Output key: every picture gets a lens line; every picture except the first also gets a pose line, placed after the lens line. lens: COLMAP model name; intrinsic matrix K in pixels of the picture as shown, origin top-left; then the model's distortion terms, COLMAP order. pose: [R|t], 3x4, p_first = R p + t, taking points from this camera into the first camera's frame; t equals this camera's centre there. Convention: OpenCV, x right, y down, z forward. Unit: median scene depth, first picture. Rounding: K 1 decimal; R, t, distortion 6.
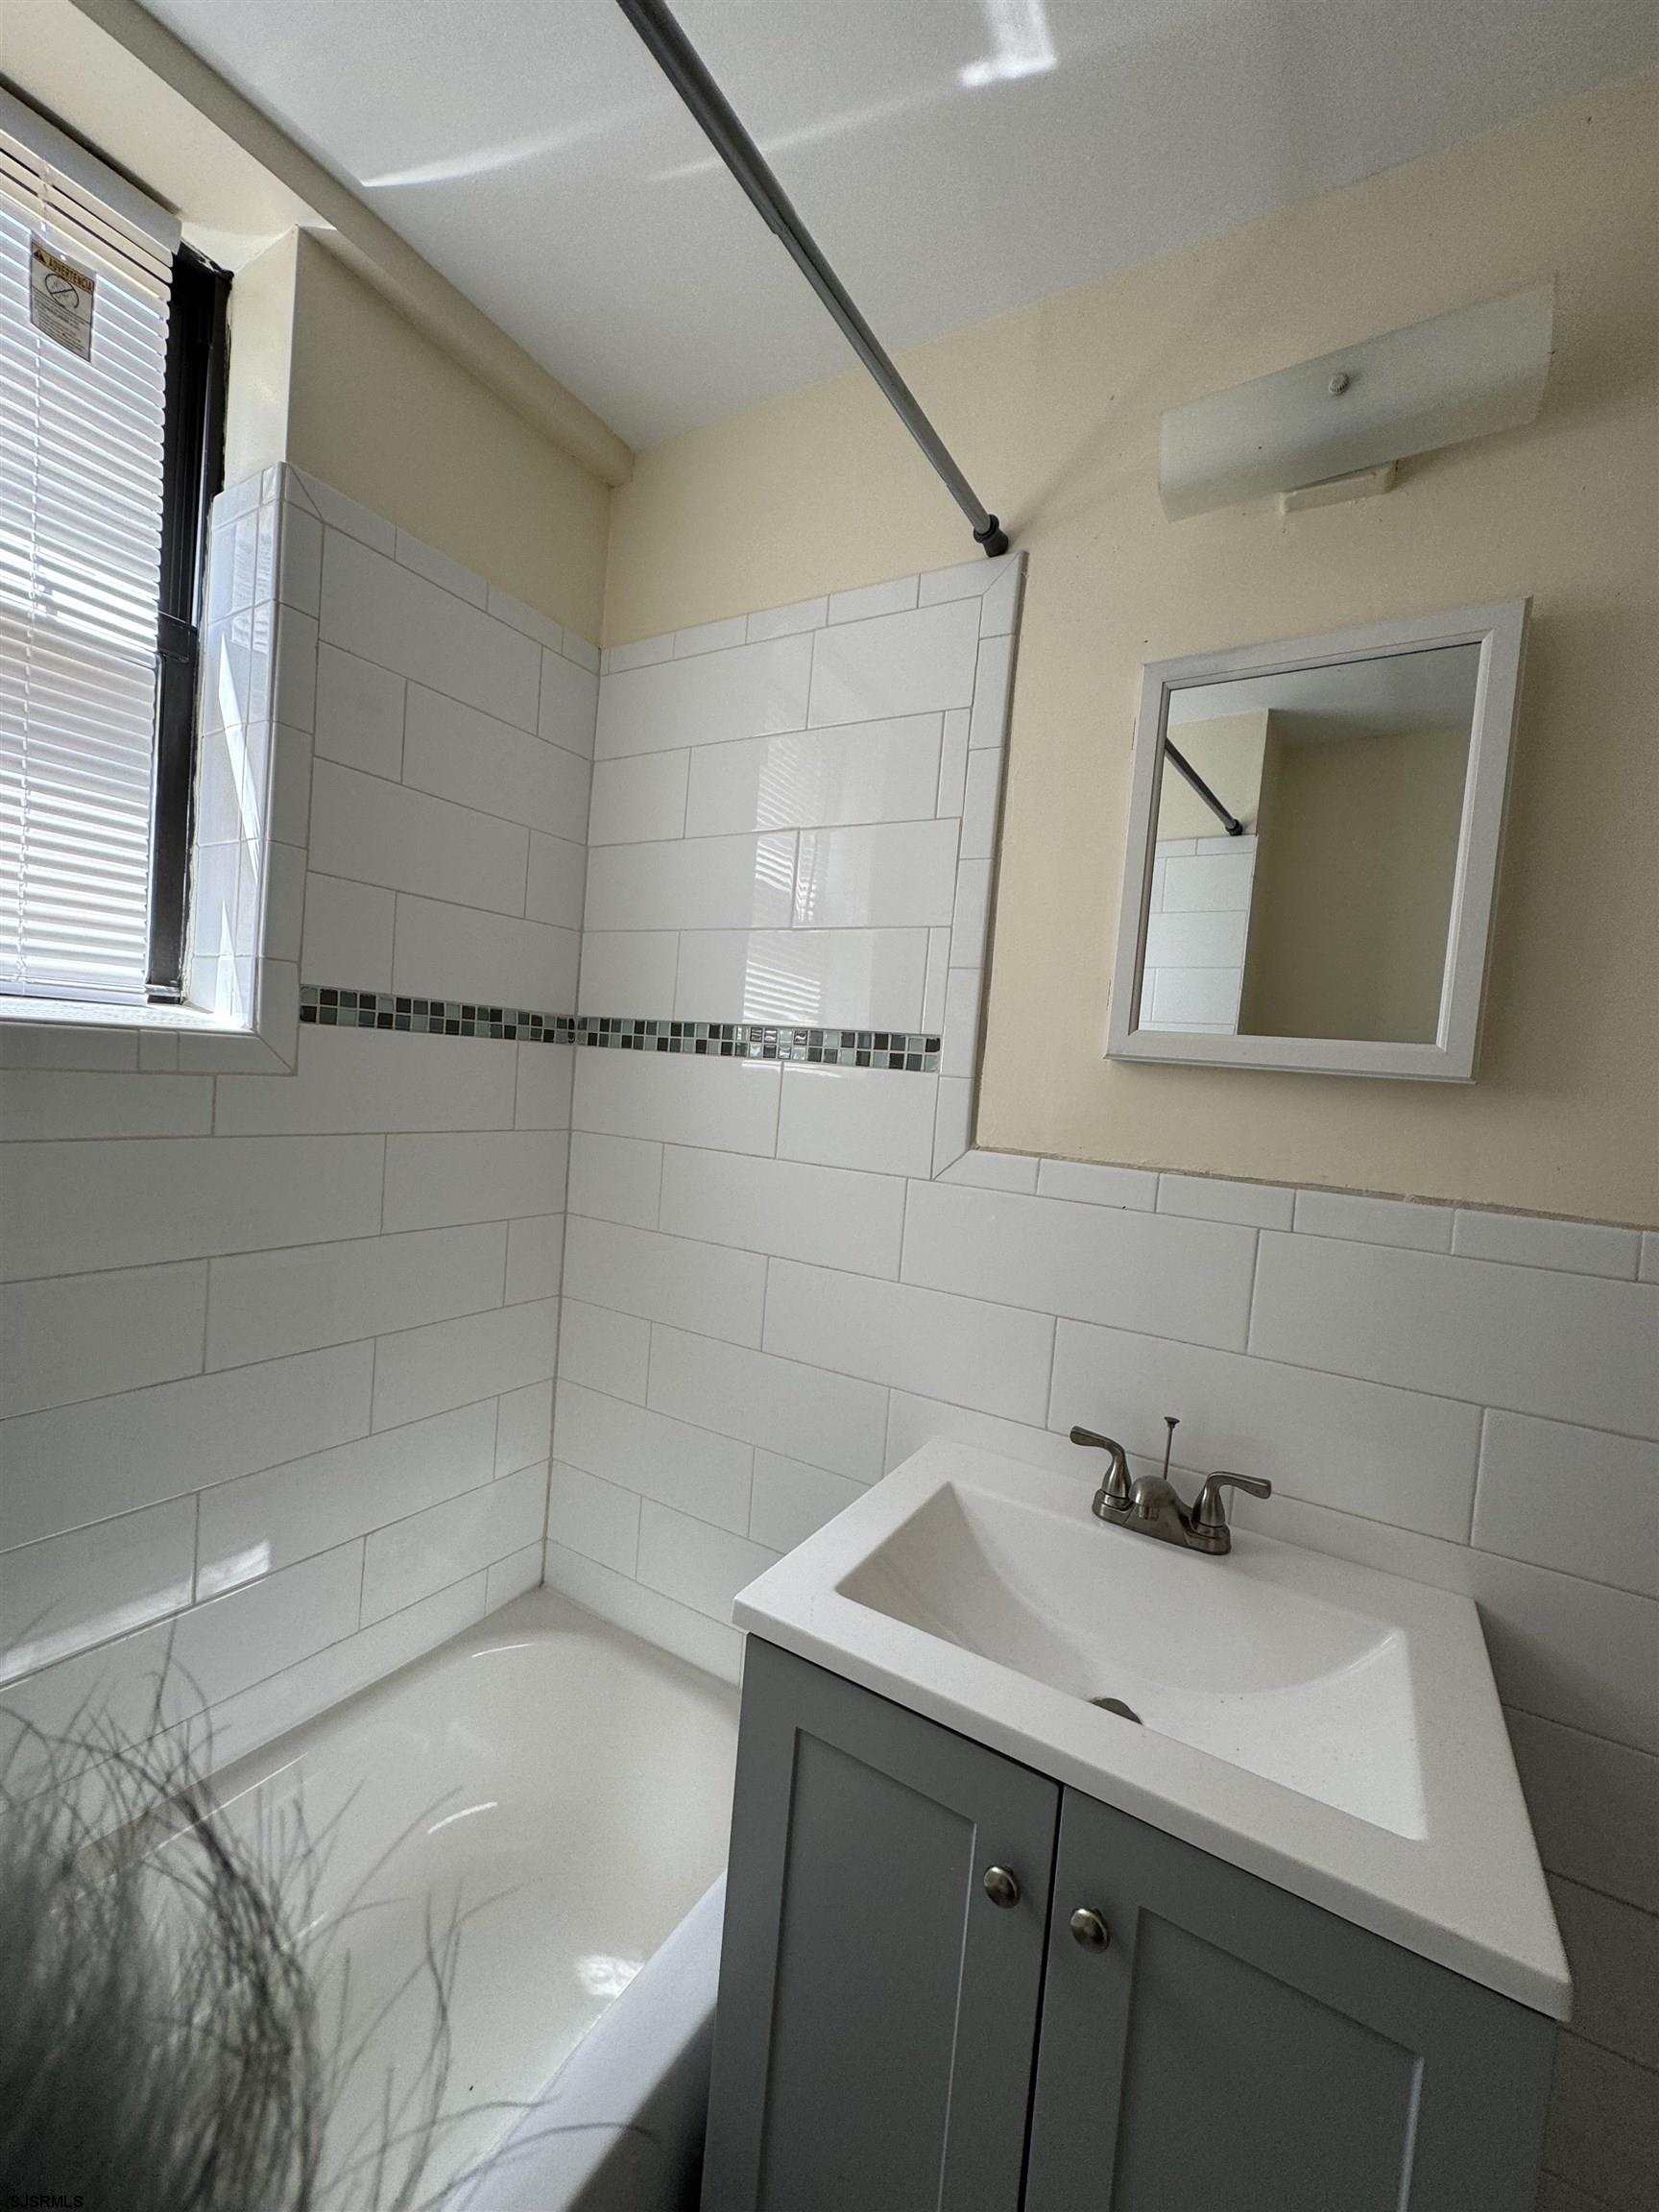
lens RADIAL K [[885.8, 0, 832.1], [0, 885.8, 1101.4], [0, 0, 1]] dist [-0.001358, -0.000024]
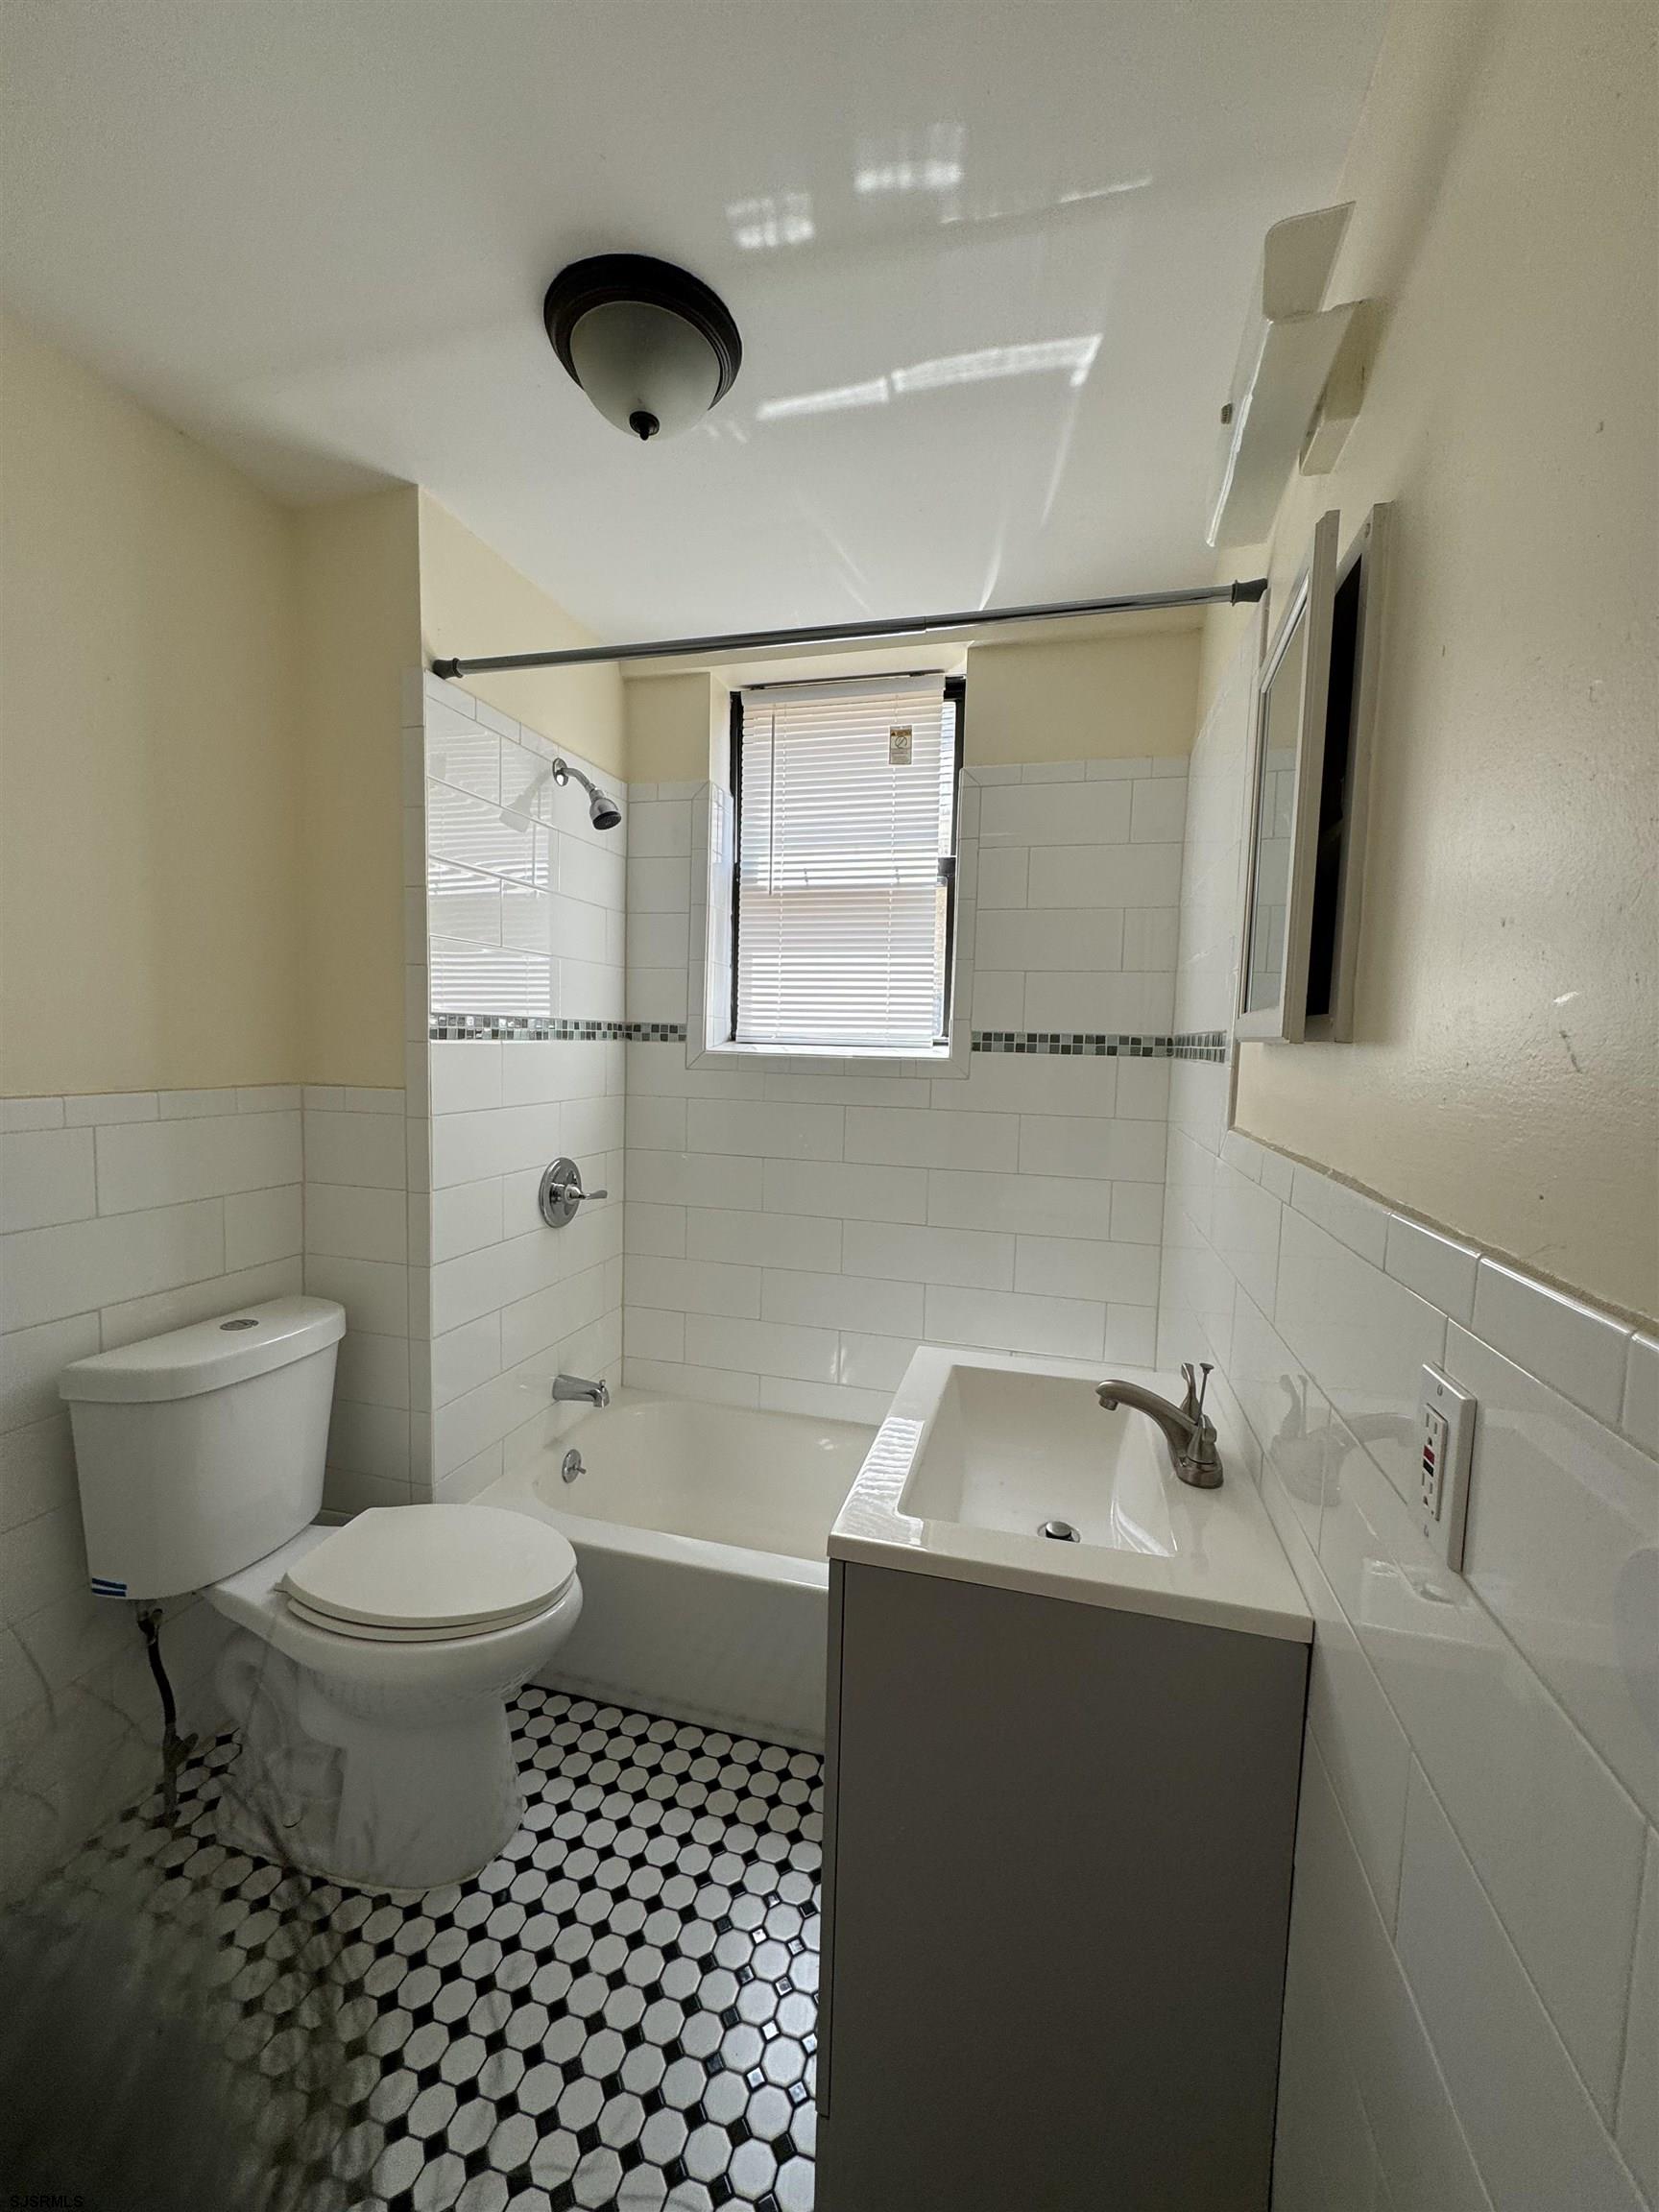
lens RADIAL K [[885.8, 0, 832.1], [0, 885.8, 1101.4], [0, 0, 1]] dist [-0.001358, -0.000024]
pose [[0.276866, -0.004755, -0.960897, 1.029648], [-0.043186, 0.998916, -0.017386, 0.057197], [0.959938, 0.046311, 0.276361, 0.181704]]
